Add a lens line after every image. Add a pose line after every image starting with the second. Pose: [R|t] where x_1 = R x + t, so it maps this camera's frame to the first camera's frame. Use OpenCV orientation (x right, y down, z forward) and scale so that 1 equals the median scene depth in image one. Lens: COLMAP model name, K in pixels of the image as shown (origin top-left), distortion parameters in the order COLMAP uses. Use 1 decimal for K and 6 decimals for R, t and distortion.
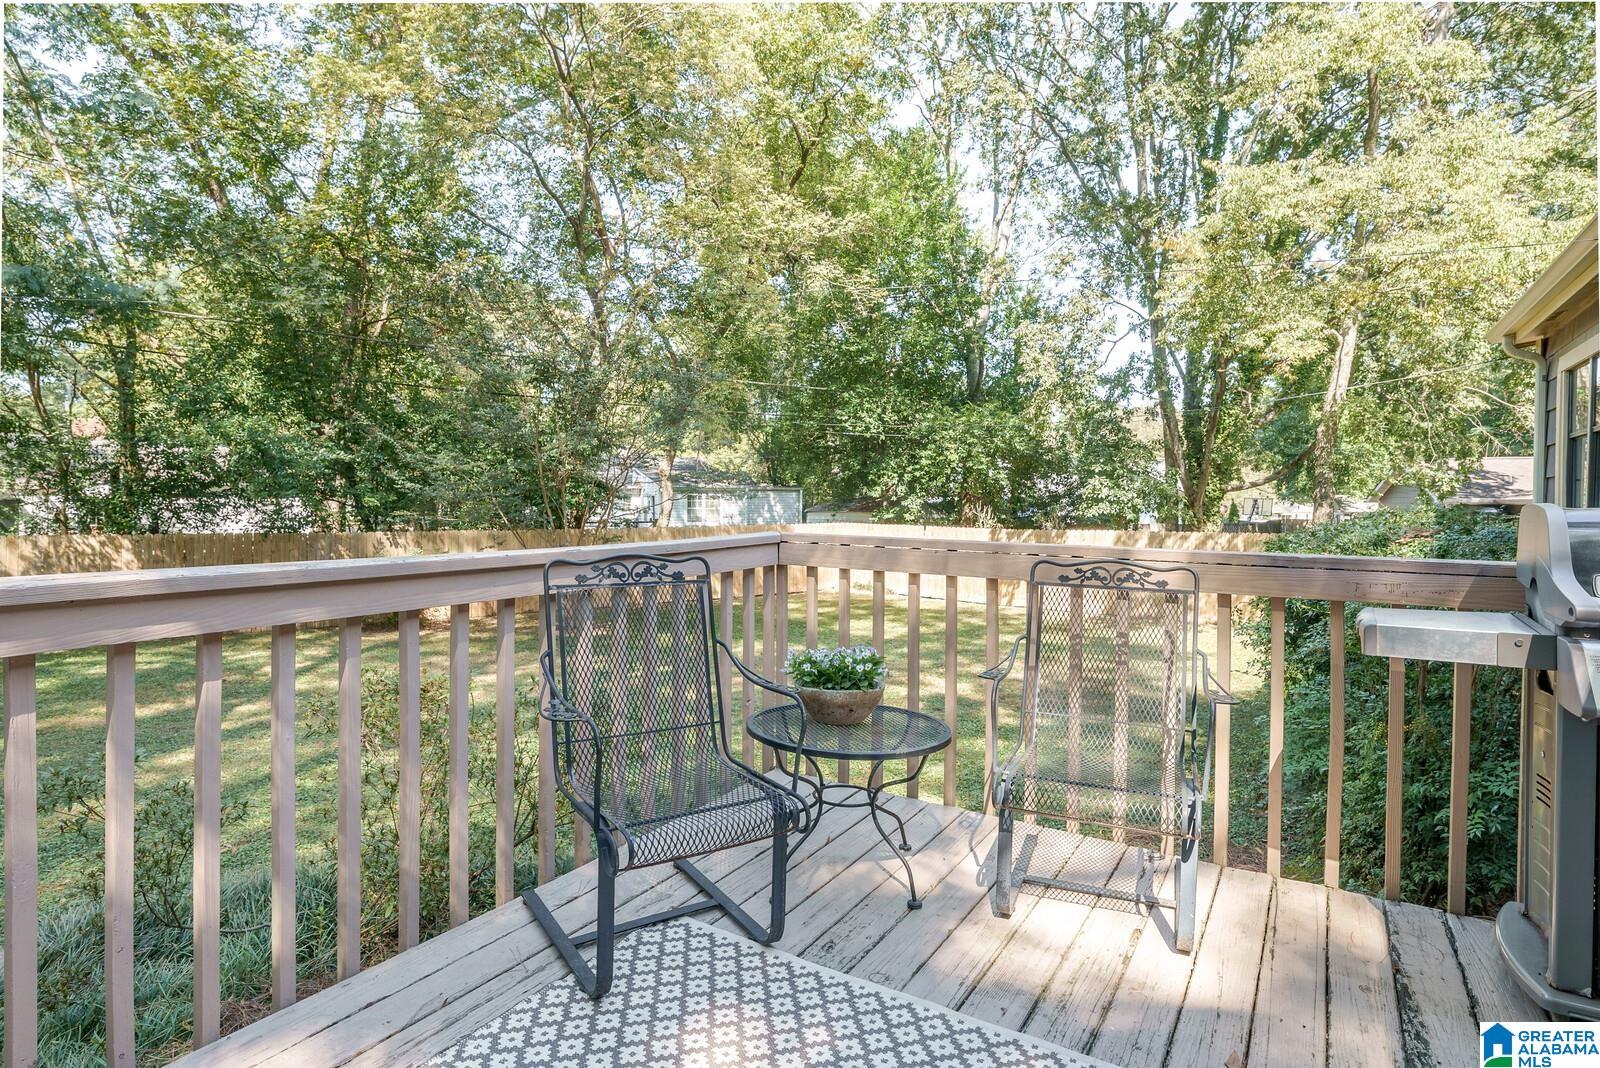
lens RADIAL K [[860.9, 0, 795.6], [0, 860.9, 525.4], [0, 0, 1]] dist [0.001365, -0.000769]
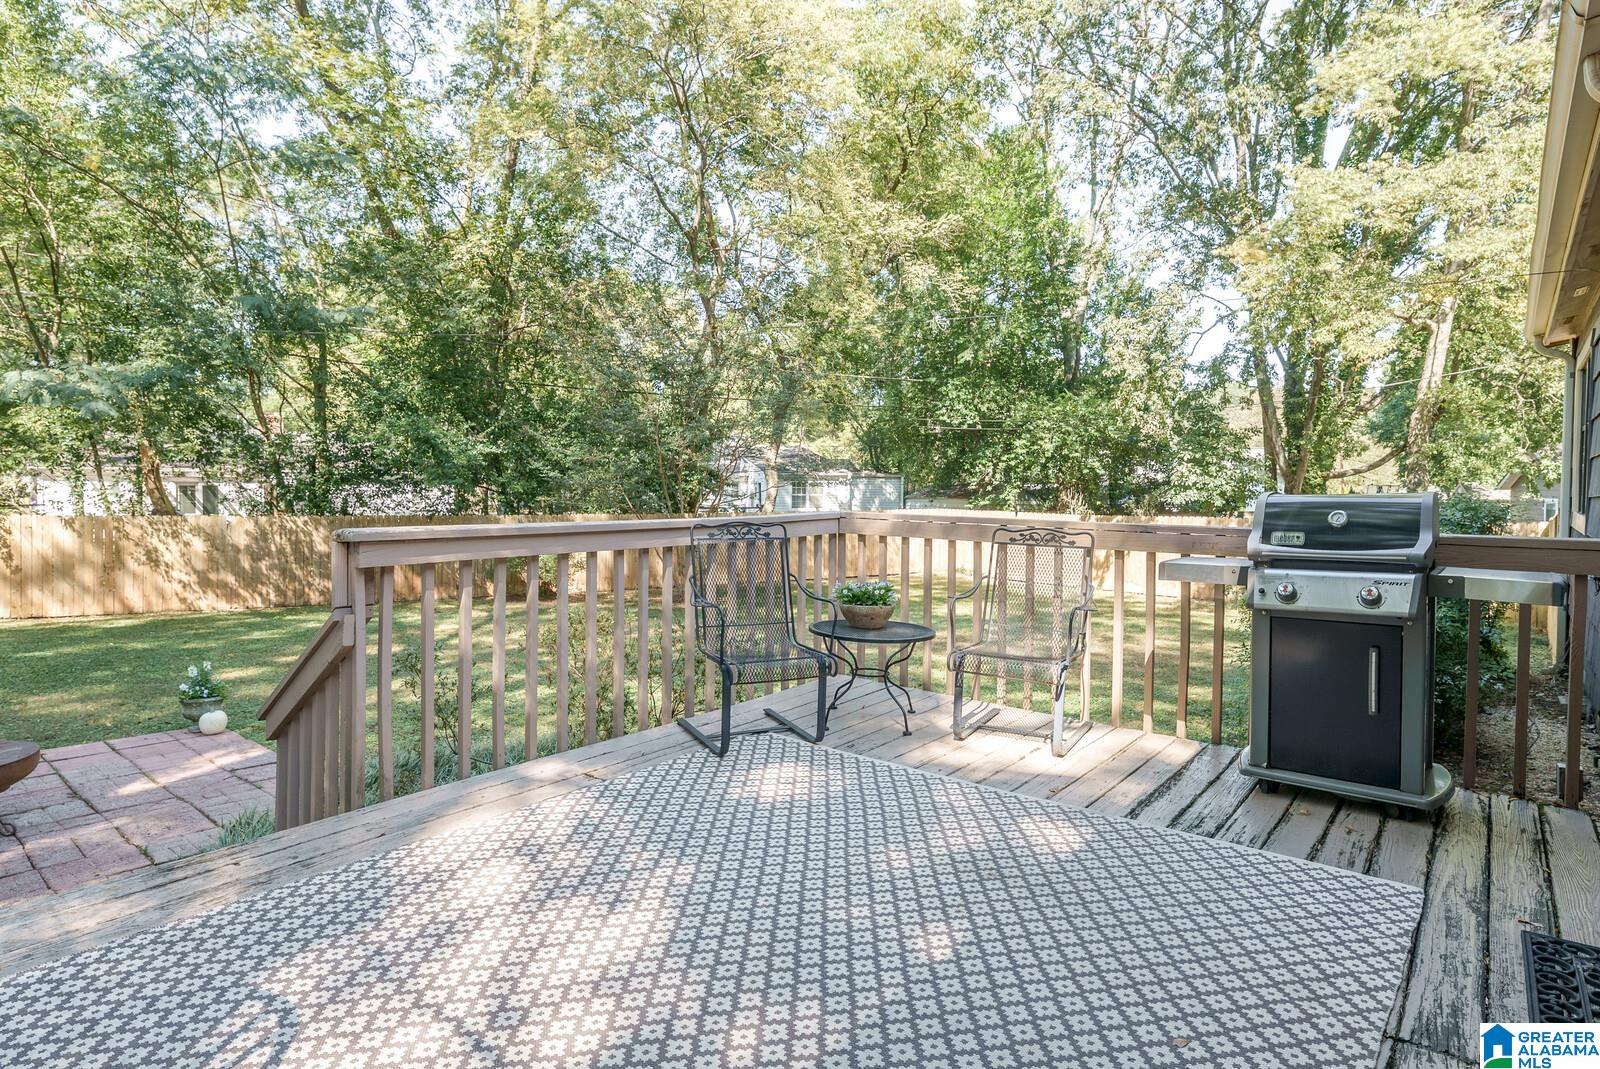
lens RADIAL K [[881.1, 0, 799.8], [0, 881.1, 532.4], [0, 0, 1]] dist [0.001763, -0.001418]
pose [[0.992741, 0.006846, -0.120075, 0.019452], [-0.004107, 0.999726, 0.023043, 0.002149], [0.120200, -0.022382, 0.992497, -0.102015]]
